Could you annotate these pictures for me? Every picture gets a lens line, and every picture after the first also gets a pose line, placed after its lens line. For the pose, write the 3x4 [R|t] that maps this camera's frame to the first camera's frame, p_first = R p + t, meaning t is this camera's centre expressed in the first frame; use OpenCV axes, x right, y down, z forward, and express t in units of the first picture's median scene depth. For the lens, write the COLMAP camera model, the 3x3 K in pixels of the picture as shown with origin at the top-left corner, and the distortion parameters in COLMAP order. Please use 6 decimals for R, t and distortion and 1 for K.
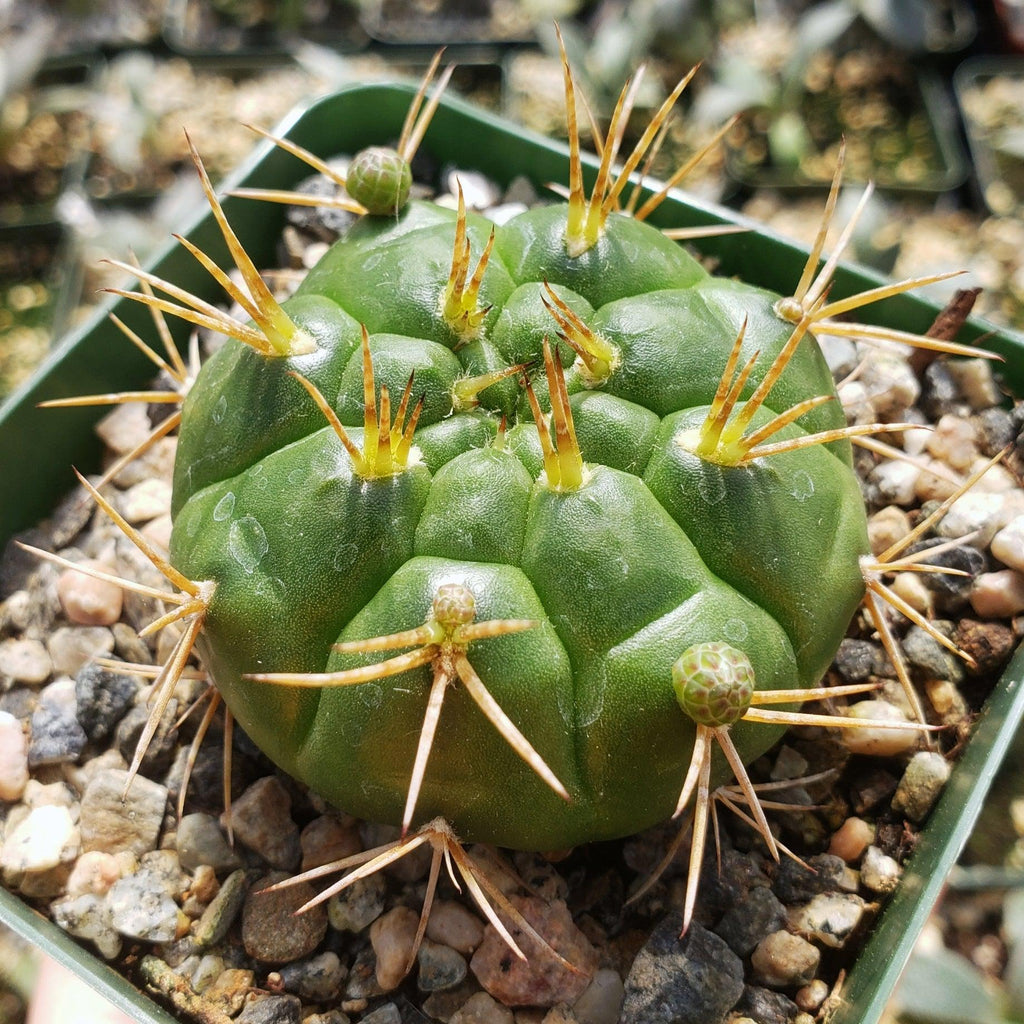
lens RADIAL K [[1255.7, 0, 496.7], [0, 1255.7, 530.7], [0, 0, 1]] dist [0.186456, -0.808801]
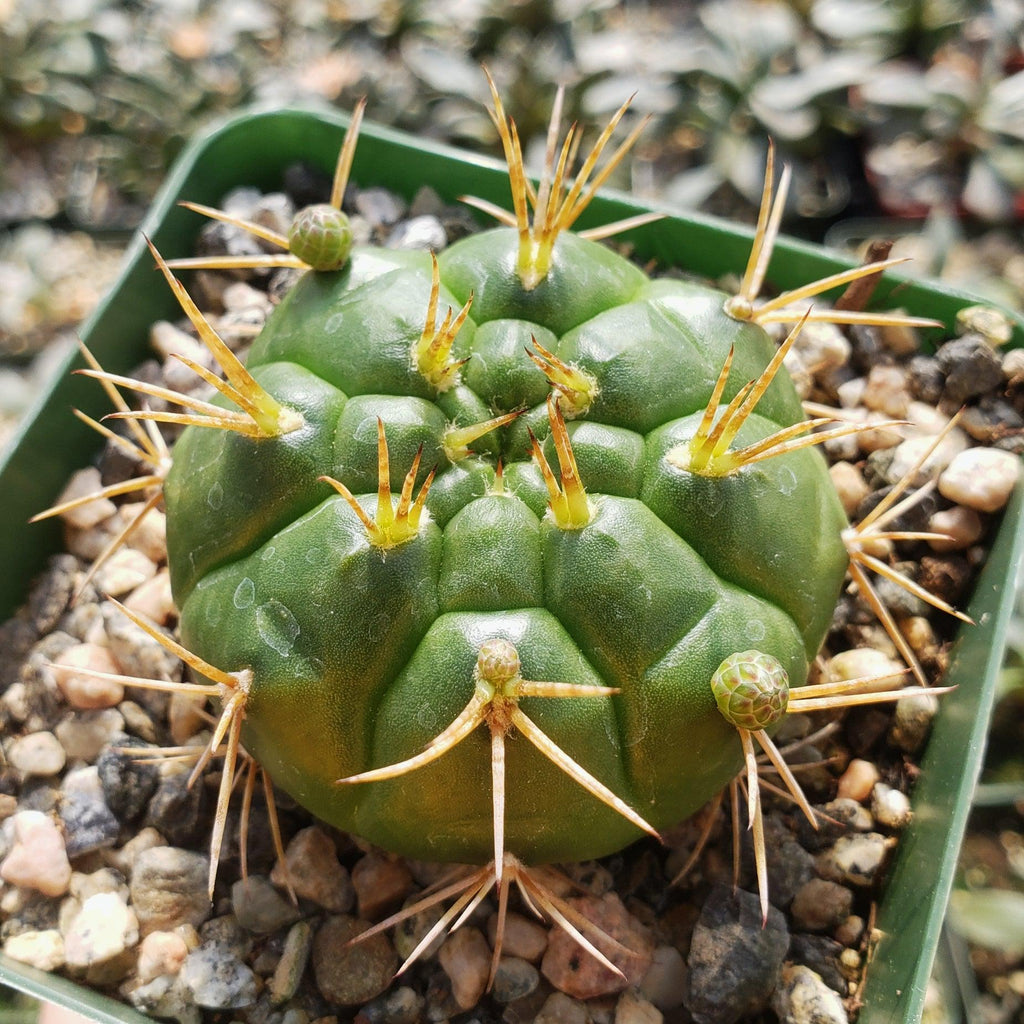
lens RADIAL K [[1245.8, 0, 468.7], [0, 1245.8, 512.4], [0, 0, 1]] dist [0.133670, -0.600293]
pose [[0.981478, -0.169399, 0.089473, -0.108000], [0.164074, 0.984377, 0.063894, -0.109440], [-0.098898, -0.048030, 0.993938, -0.015546]]
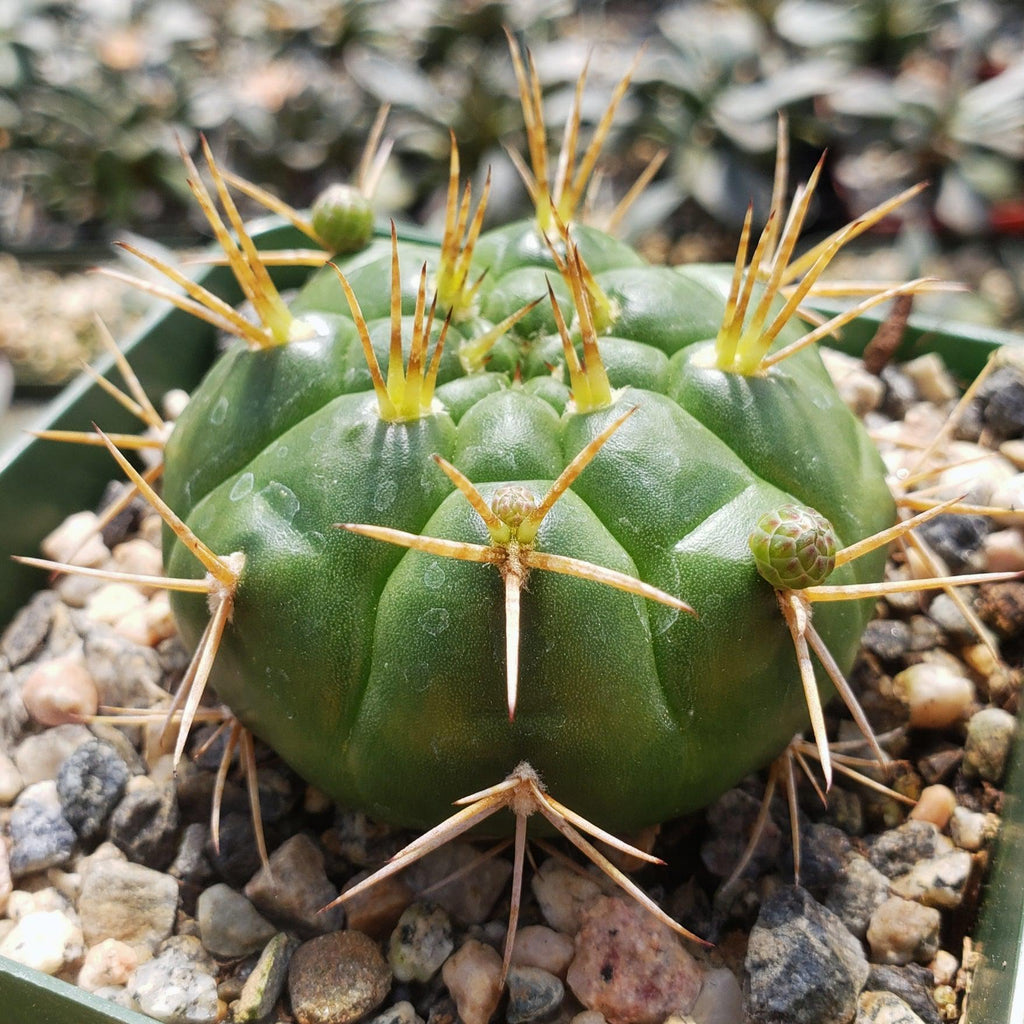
lens RADIAL K [[1340.0, 0, 483.0], [0, 1340.0, 531.0], [0, 0, 1]] dist [0.108025, -0.524634]
pose [[0.984460, -0.117064, 0.130899, -0.159964], [0.150929, 0.945078, -0.289910, 0.305964], [-0.089772, 0.305162, 0.948060, 0.036979]]
